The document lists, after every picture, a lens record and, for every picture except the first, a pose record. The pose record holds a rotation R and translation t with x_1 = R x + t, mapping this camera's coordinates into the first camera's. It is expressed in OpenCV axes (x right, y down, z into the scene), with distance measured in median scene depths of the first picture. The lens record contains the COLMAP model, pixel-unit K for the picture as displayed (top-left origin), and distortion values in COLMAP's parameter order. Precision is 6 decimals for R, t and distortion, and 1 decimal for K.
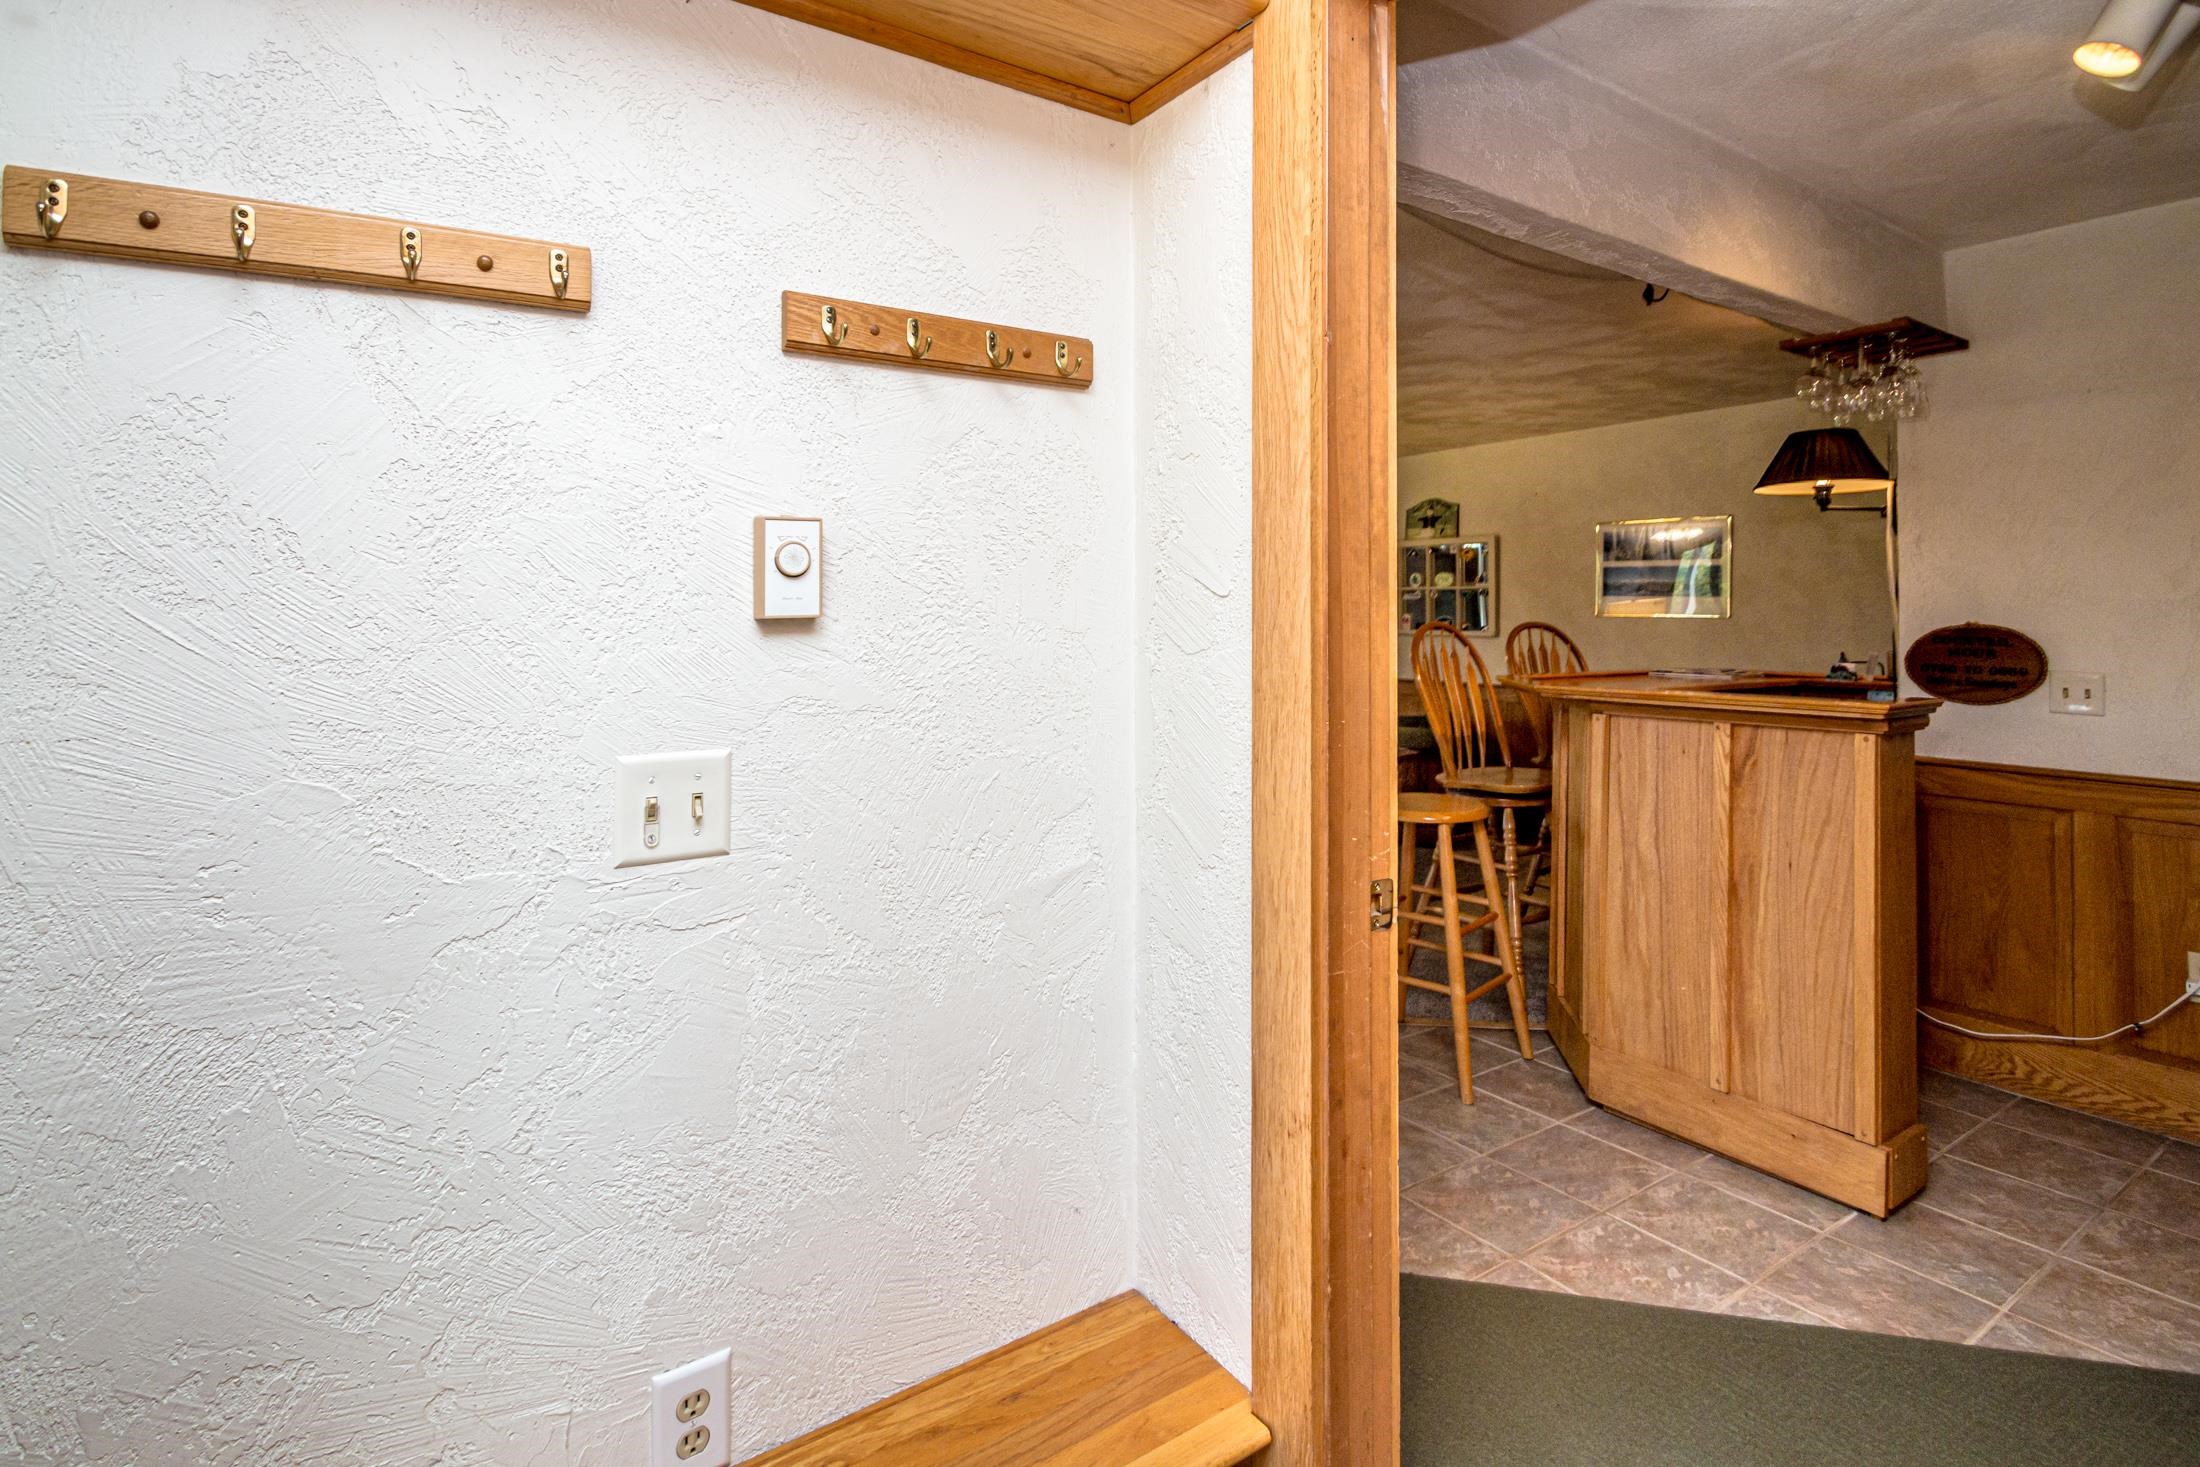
lens RADIAL K [[1099.2, 0, 1054.0], [0, 1099.2, 579.7], [0, 0, 1]] dist [-0.005287, -0.000202]
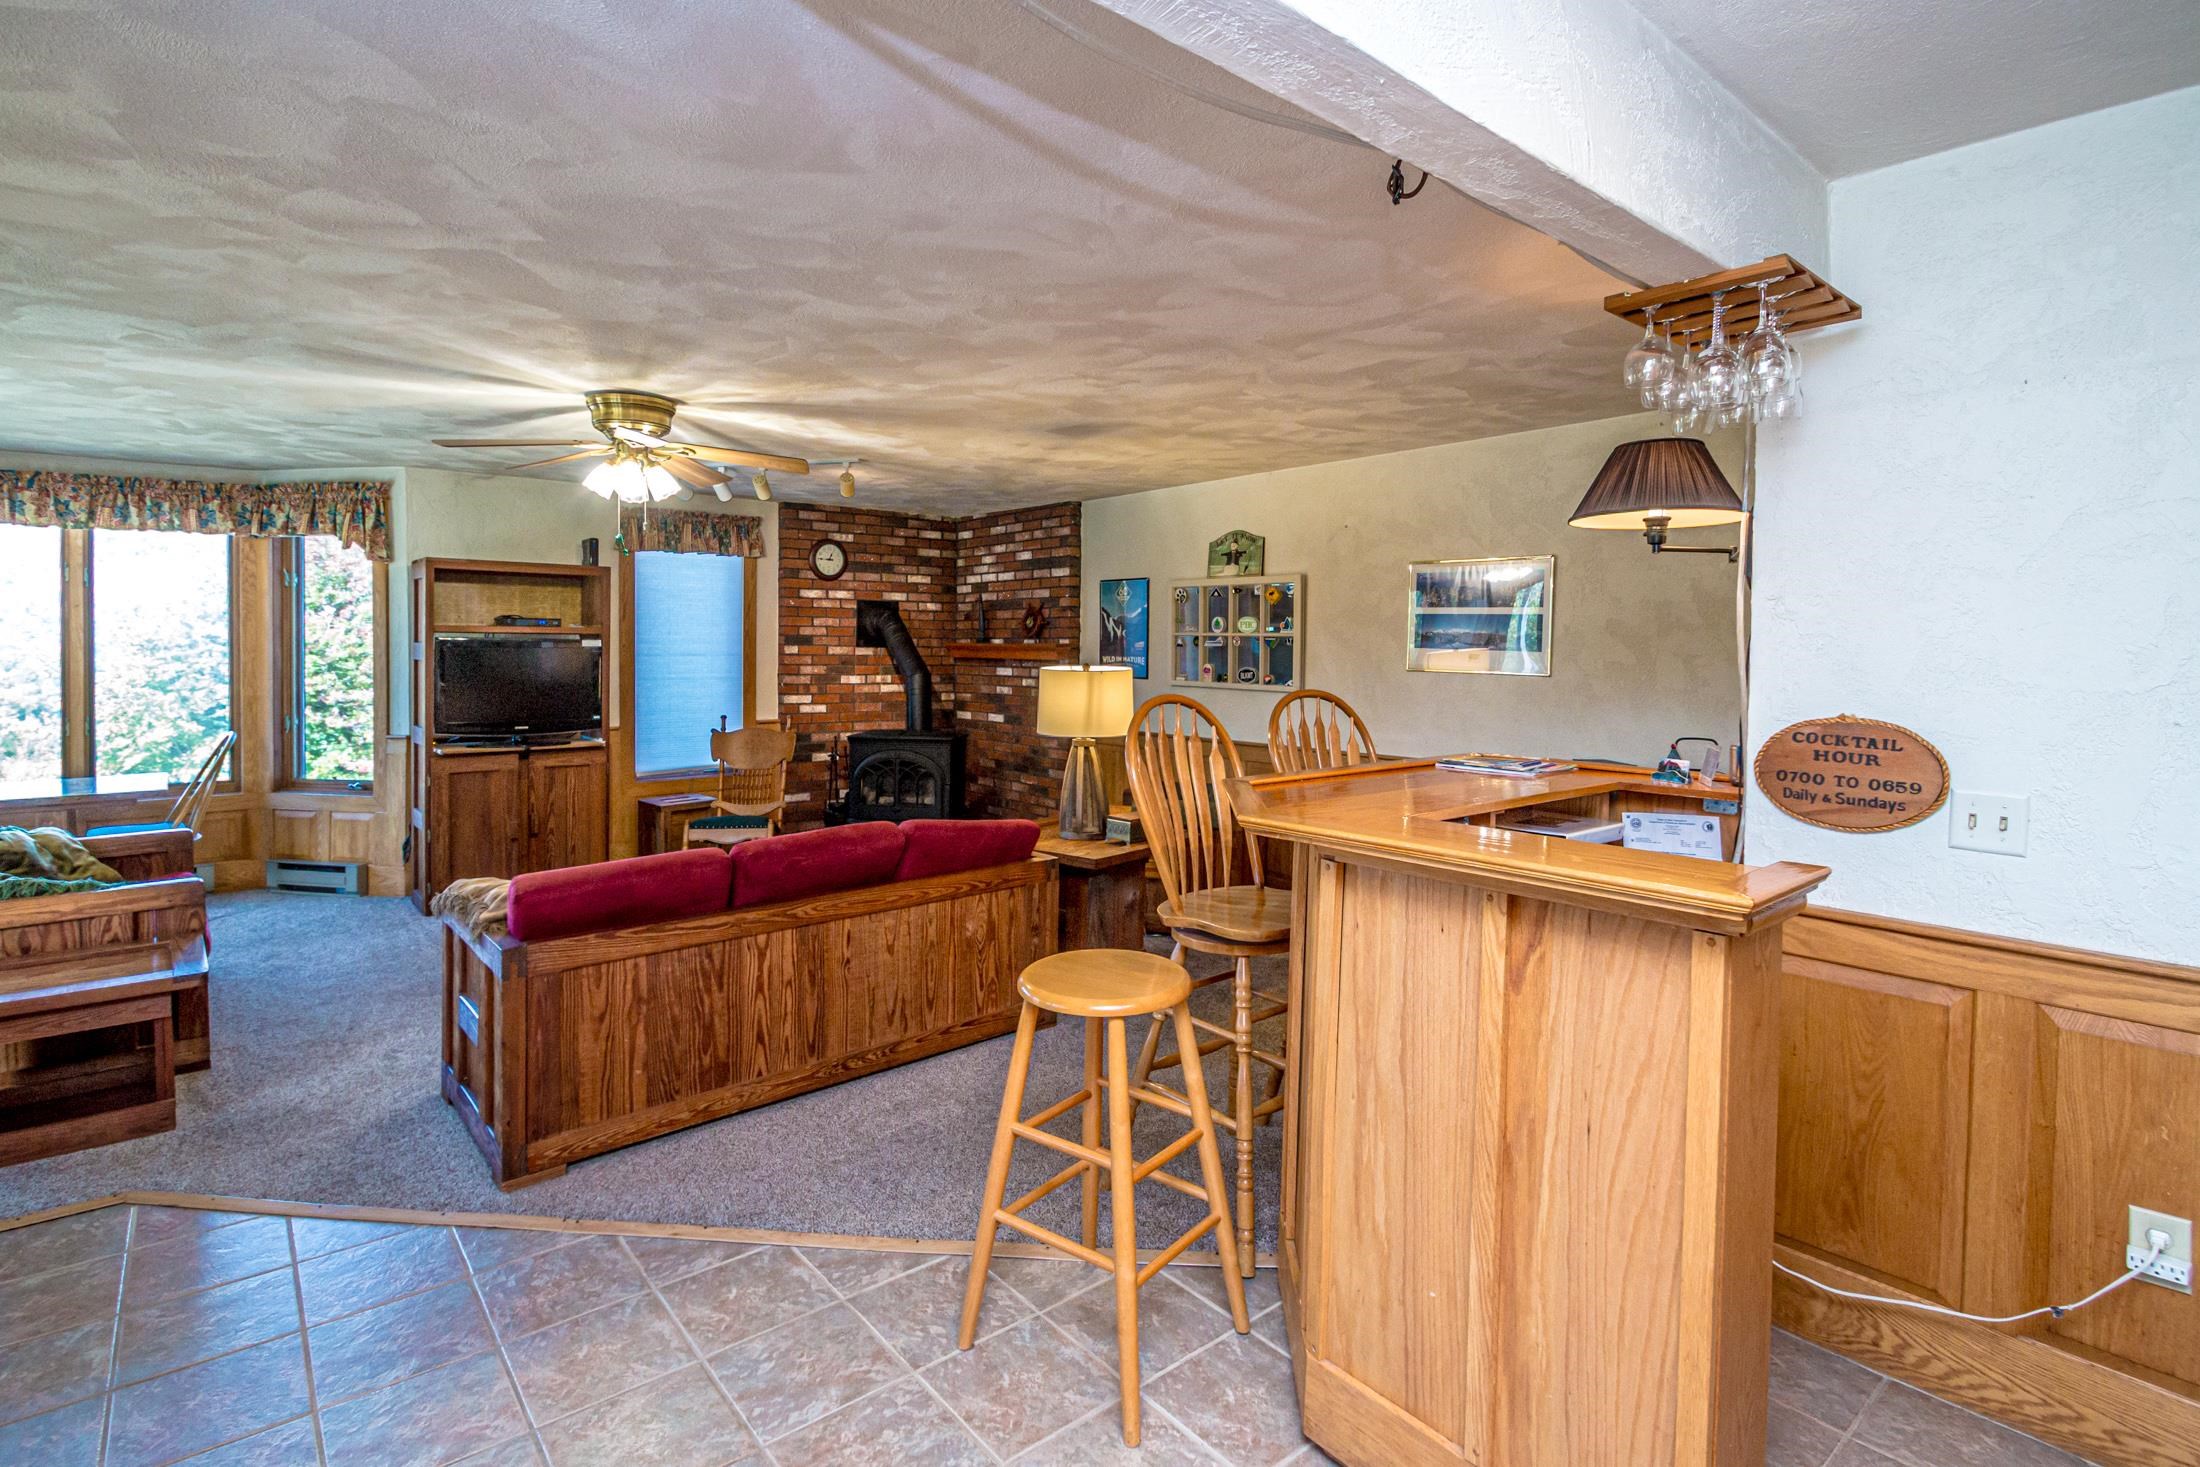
lens RADIAL K [[1085.0, 0, 1084.5], [0, 1085.0, 657.7], [0, 0, 1]] dist [-0.002902, -0.001772]
pose [[0.991870, 0.000849, 0.127251, 0.264049], [-0.006619, 0.998968, 0.044931, -0.026065], [-0.127081, -0.045408, 0.990852, 0.375512]]
